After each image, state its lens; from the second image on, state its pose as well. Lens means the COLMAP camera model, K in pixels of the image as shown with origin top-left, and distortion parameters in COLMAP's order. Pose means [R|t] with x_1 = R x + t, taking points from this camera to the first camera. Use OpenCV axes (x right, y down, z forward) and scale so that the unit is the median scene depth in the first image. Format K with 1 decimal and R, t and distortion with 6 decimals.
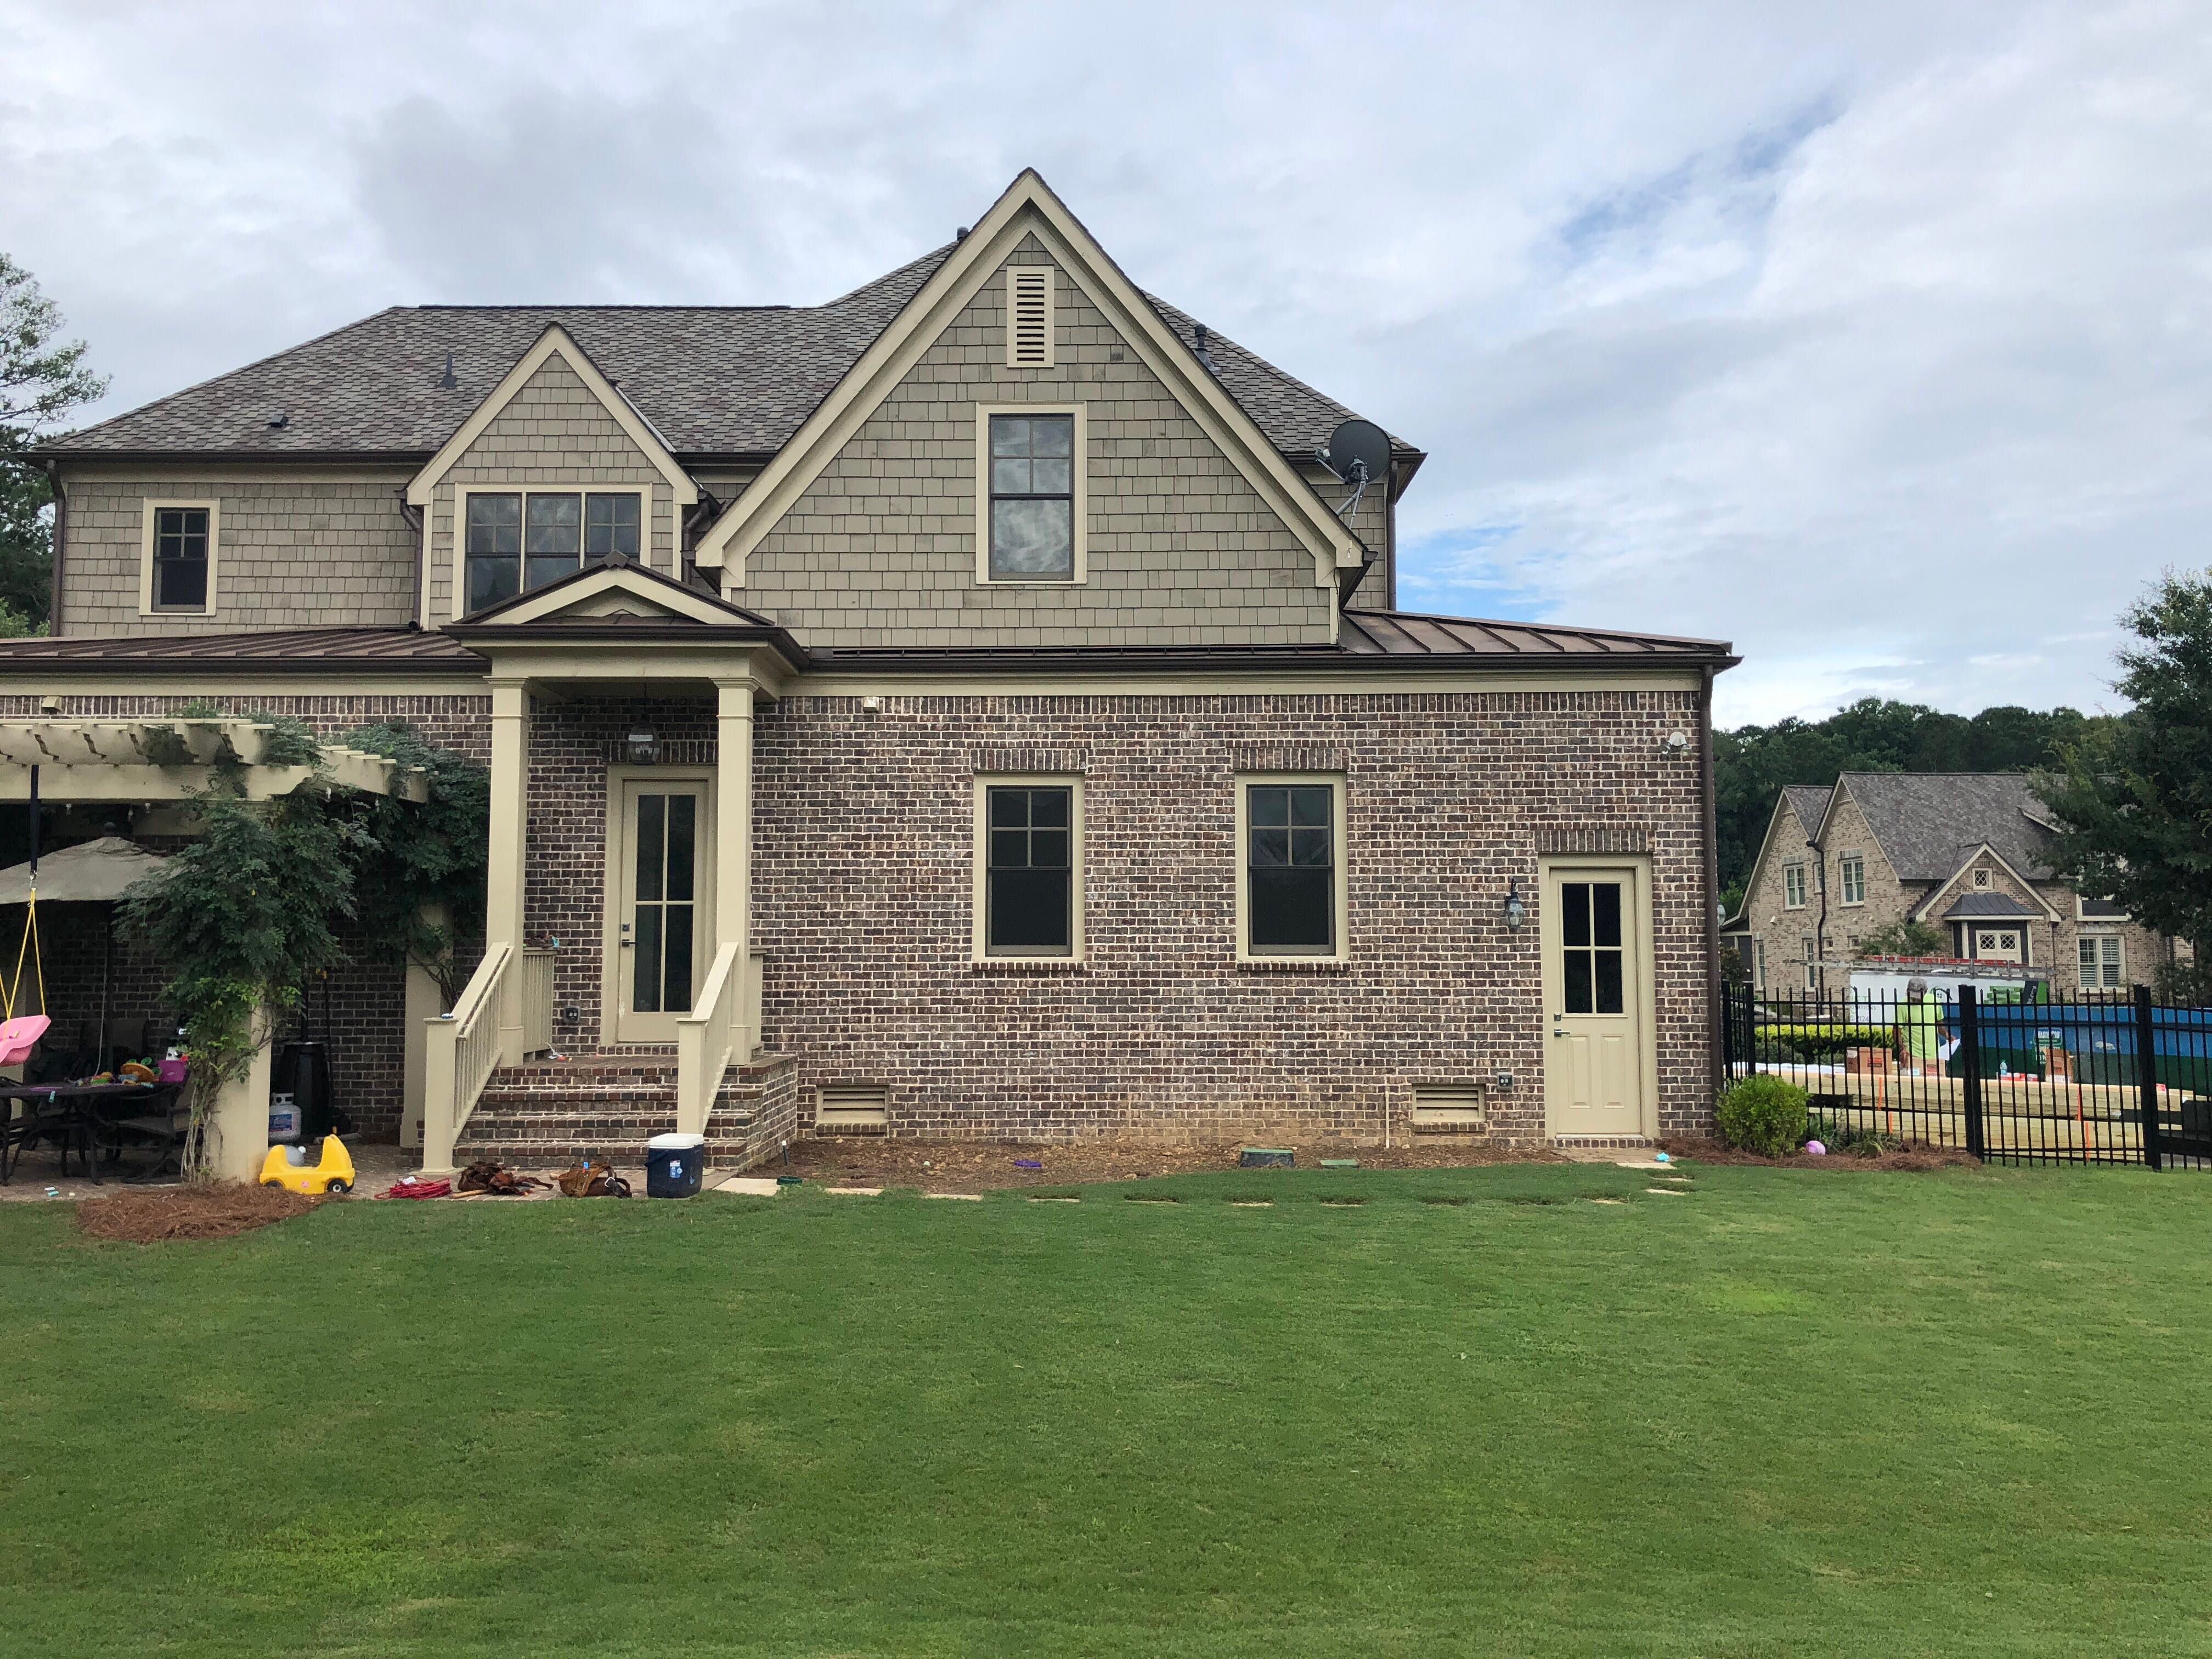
lens RADIAL K [[1827.2, 0, 1077.1], [0, 1827.2, 828.7], [0, 0, 1]] dist [0.048081, -0.047081]
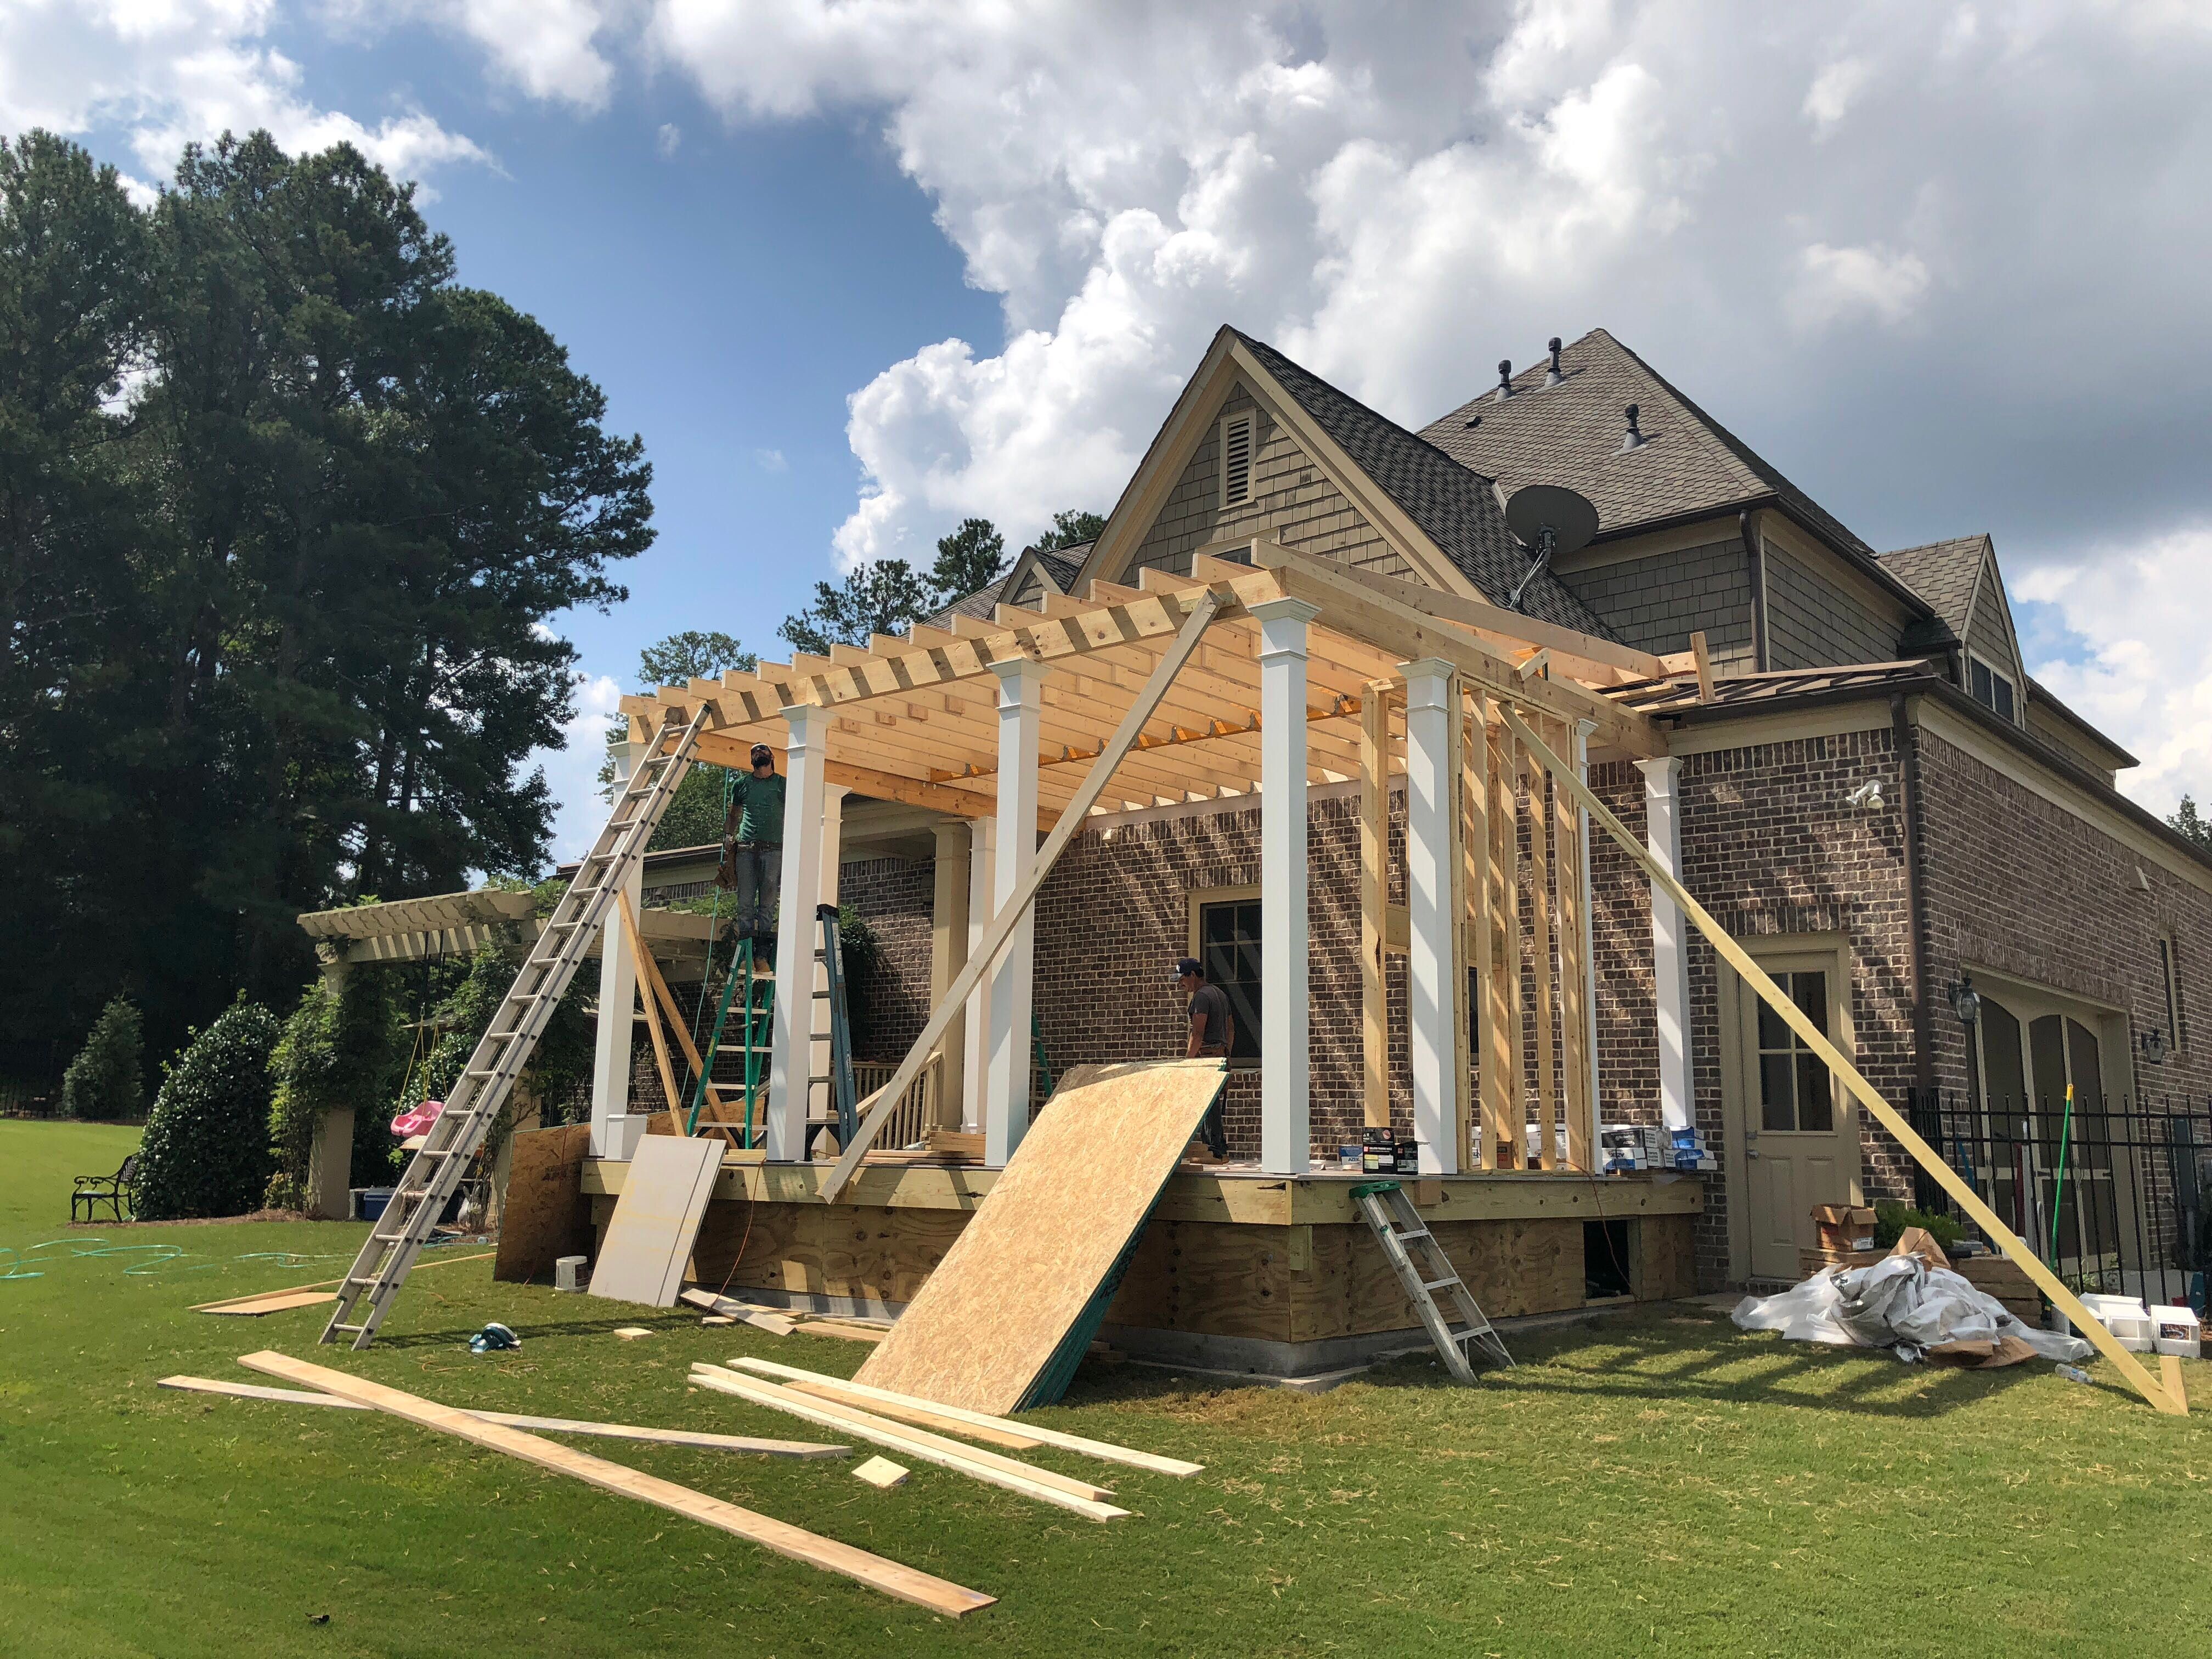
lens RADIAL K [[1827.2, 0, 1108.2], [0, 1827.2, 824.1], [0, 0, 1]] dist [0.048081, -0.047081]
pose [[0.765139, -0.096972, -0.636520, 0.581639], [0.030637, 0.992957, -0.114446, 0.049097], [0.643135, 0.068066, 0.762721, 0.166686]]
